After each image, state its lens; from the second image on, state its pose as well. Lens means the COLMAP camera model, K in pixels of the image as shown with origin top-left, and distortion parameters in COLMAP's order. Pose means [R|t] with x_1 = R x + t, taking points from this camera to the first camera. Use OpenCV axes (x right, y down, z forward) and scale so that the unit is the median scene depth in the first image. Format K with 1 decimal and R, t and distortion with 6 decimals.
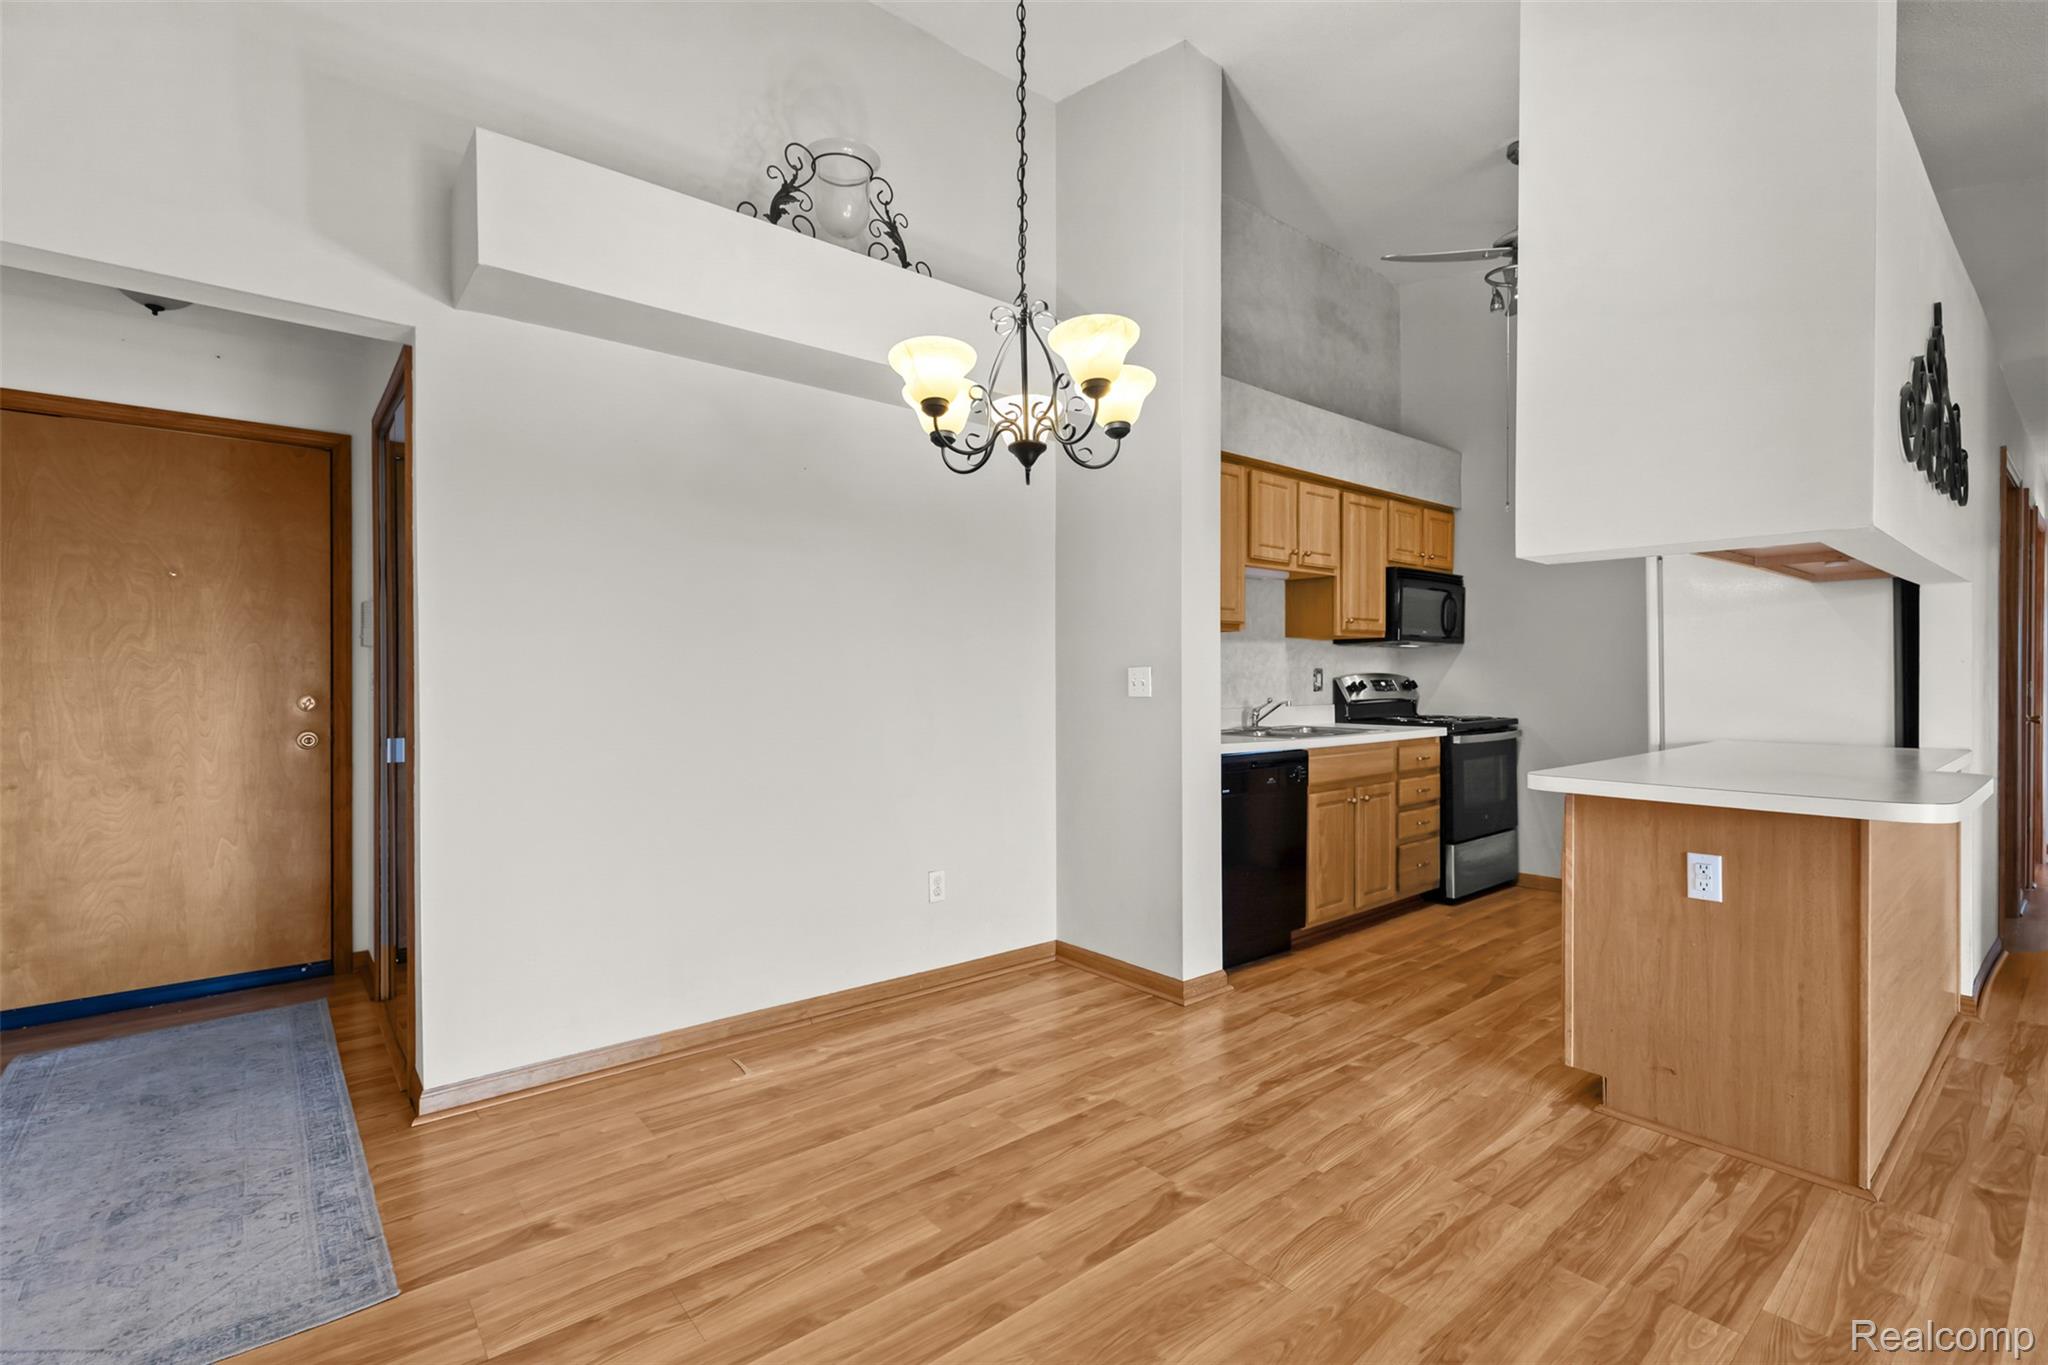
lens RADIAL K [[916.5, 0, 1022.9], [0, 916.5, 693.3], [0, 0, 1]] dist [0.003849, 0.000160]
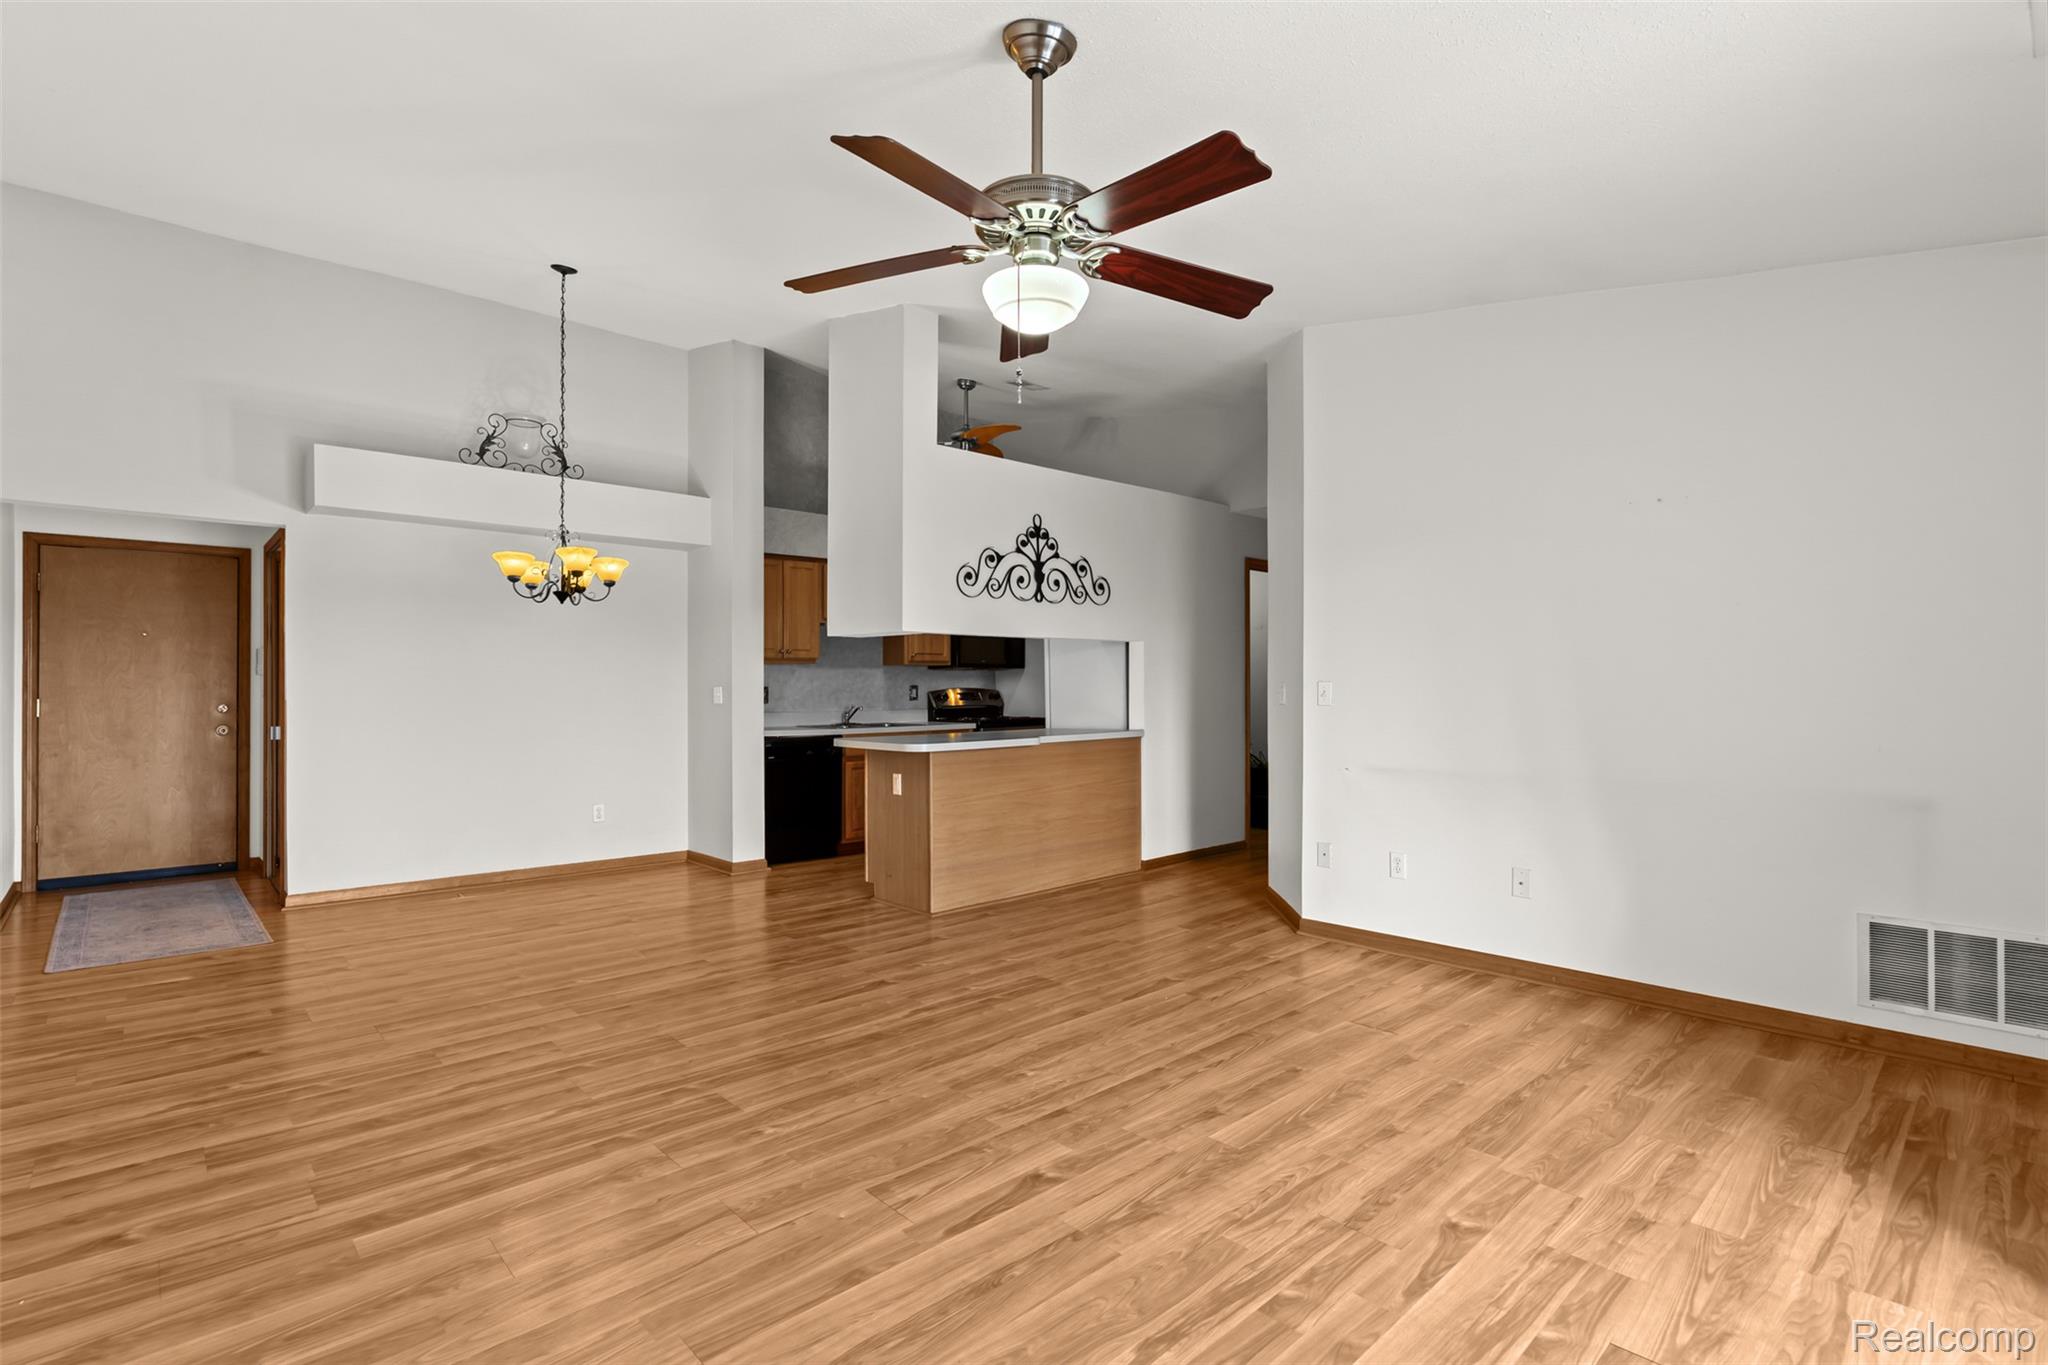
lens RADIAL K [[956.8, 0, 1025.8], [0, 956.8, 692.5], [0, 0, 1]] dist [-0.003012, -0.000249]
pose [[0.998393, -0.002315, 0.056619, 0.627474], [0.003073, 0.999907, -0.013289, 0.009602], [-0.056583, 0.013442, 0.998307, -0.880649]]
